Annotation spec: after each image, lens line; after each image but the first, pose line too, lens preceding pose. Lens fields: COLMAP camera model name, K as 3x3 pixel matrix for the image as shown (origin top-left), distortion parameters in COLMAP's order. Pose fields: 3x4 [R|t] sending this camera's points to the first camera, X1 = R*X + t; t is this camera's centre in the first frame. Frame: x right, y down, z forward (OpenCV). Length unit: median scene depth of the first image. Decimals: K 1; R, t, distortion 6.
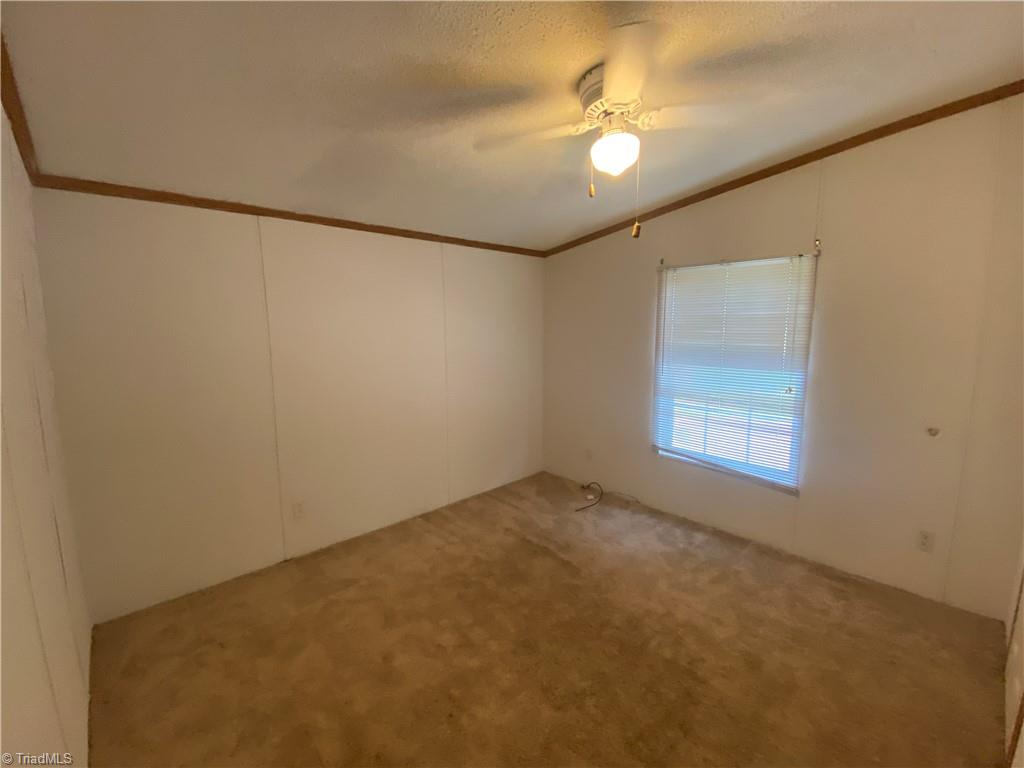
lens RADIAL K [[428.5, 0, 515.1], [0, 428.5, 386.1], [0, 0, 1]] dist [0.010999, -0.015477]
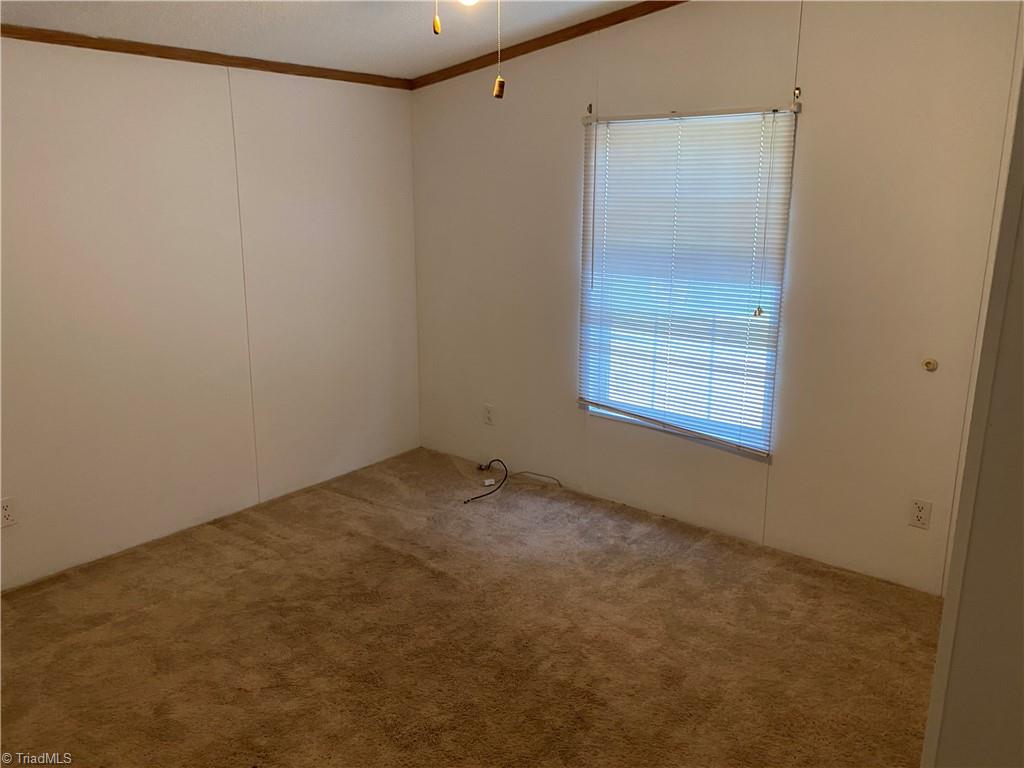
lens RADIAL K [[785.0, 0, 507.8], [0, 785.0, 379.2], [0, 0, 1]] dist [0.025438, -0.032070]
pose [[0.991429, -0.025830, 0.128067, 0.080257], [0.013537, 0.995295, 0.095943, -0.009049], [-0.129943, -0.093387, 0.987114, -0.208917]]
